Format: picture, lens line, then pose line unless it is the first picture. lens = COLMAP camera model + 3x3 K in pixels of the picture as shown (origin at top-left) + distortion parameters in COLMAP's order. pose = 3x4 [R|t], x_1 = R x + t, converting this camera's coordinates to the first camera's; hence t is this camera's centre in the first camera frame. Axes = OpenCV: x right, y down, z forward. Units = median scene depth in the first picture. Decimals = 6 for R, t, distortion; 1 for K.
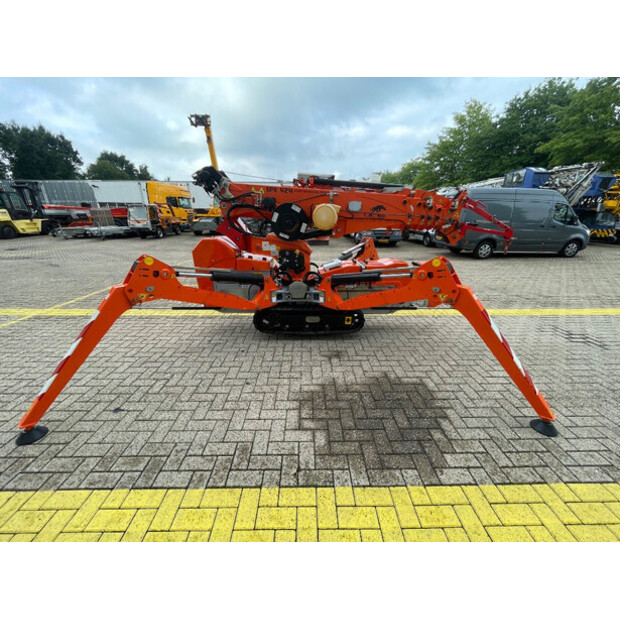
lens RADIAL K [[249.1, 0, 311.8], [0, 249.1, 311.5], [0, 0, 1]] dist [-0.010392, 0.000741]
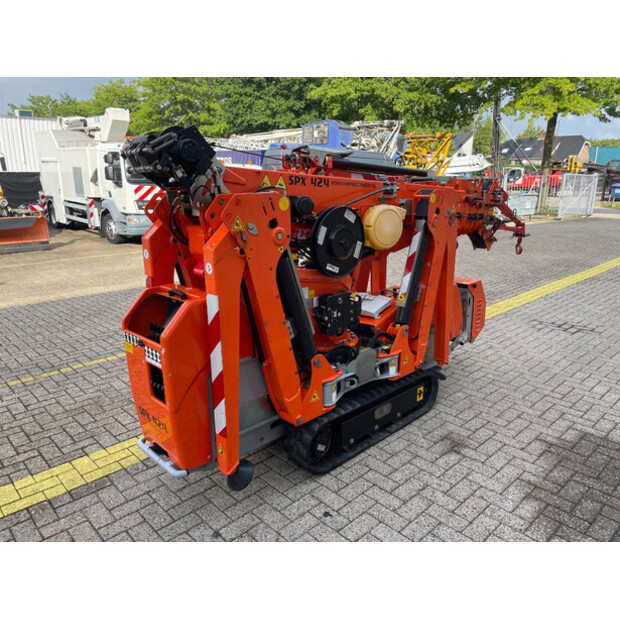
lens RADIAL K [[468.5, 0, 306.1], [0, 468.5, 306.3], [0, 0, 1]] dist [0.054752, -0.059976]
pose [[0.744741, -0.179602, 0.642732, -0.726968], [0.245336, 0.969346, -0.013404, -0.213255], [-0.620622, 0.167667, 0.765974, 0.290581]]
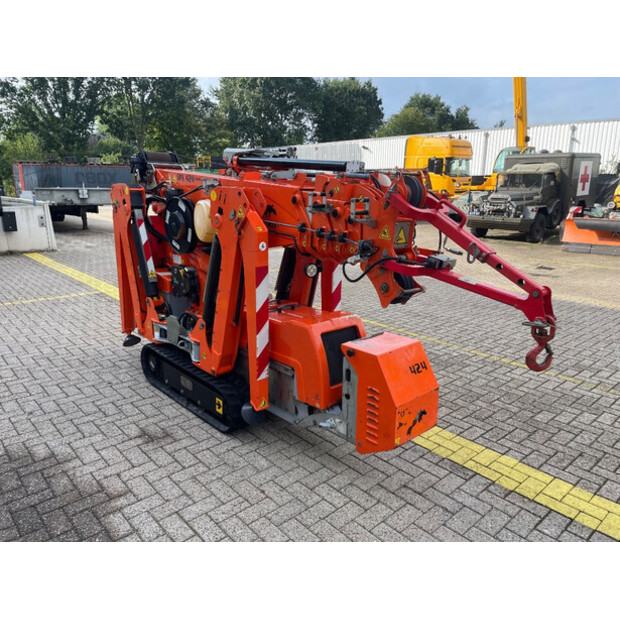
lens RADIAL K [[468.5, 0, 312.4], [0, 468.5, 305.6], [0, 0, 1]] dist [0.054752, -0.059976]
pose [[0.655163, 0.185370, -0.732393, 0.994256], [-0.269872, 0.962893, 0.002296, -0.231572], [0.705642, 0.196148, 0.680879, 0.406777]]
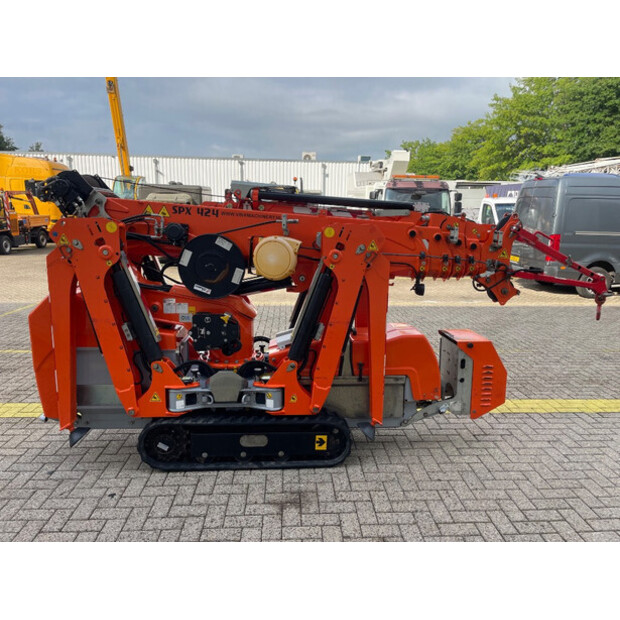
lens RADIAL K [[468.5, 0, 314.5], [0, 468.5, 305.5], [0, 0, 1]] dist [0.054752, -0.059976]
pose [[0.999343, 0.002139, 0.036187, 0.095701], [0.004069, 0.985329, -0.170615, -0.081095], [-0.036021, 0.170650, 0.984673, -0.038920]]
